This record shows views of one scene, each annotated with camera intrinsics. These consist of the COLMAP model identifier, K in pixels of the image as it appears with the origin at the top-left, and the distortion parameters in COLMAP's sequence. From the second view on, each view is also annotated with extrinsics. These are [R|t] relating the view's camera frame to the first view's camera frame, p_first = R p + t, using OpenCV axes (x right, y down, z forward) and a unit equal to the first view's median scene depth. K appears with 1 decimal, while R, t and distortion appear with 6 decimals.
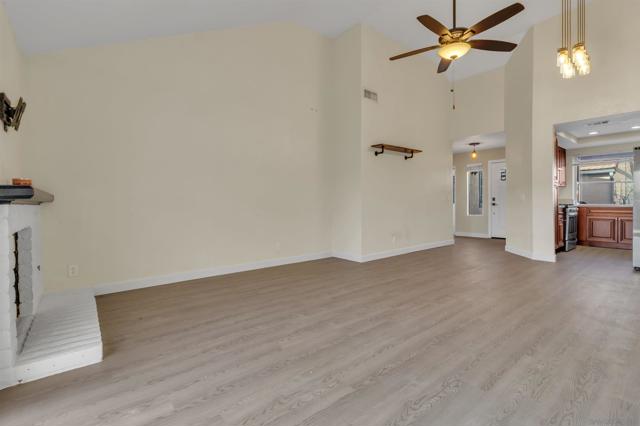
lens RADIAL K [[296.5, 0, 316.9], [0, 296.5, 201.3], [0, 0, 1]] dist [0.001913, 0.000280]
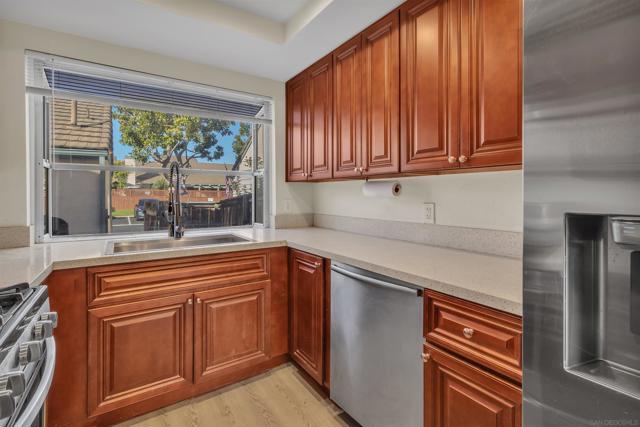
lens RADIAL K [[299.9, 0, 315.3], [0, 299.9, 198.2], [0, 0, 1]] dist [0.000890, -0.000631]
pose [[0.102993, -0.006273, 0.994662, 1.214021], [0.002215, 0.999979, 0.006078, -0.059507], [-0.994680, 0.001577, 0.103005, 1.396638]]
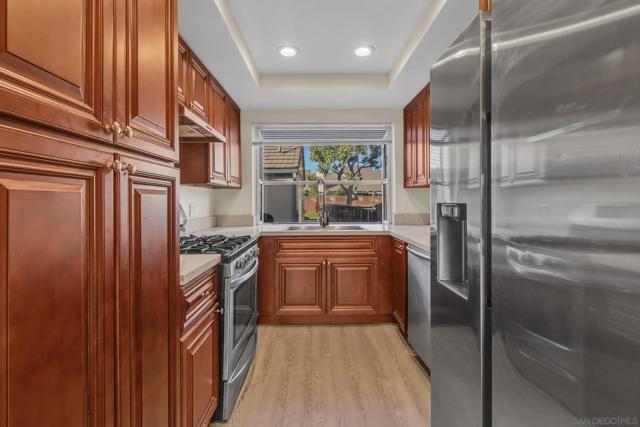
lens RADIAL K [[296.5, 0, 316.9], [0, 296.5, 201.8], [0, 0, 1]] dist [0.001913, 0.000280]
pose [[0.623192, -0.001214, 0.782068, 1.056091], [0.004111, 0.999990, -0.001723, -0.051859], [-0.782058, 0.004288, 0.623190, 1.184838]]
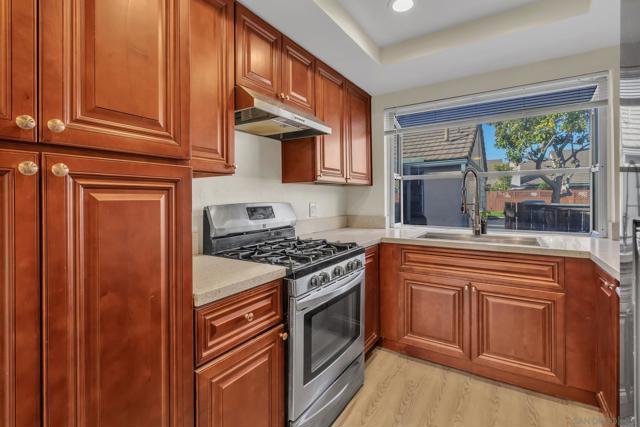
lens RADIAL K [[299.9, 0, 315.3], [0, 299.9, 198.2], [0, 0, 1]] dist [0.000890, -0.000631]
pose [[0.952231, -0.002624, 0.305367, 1.227569], [0.003364, 0.999993, -0.001898, -0.059513], [-0.305360, 0.002835, 0.952233, 1.206665]]
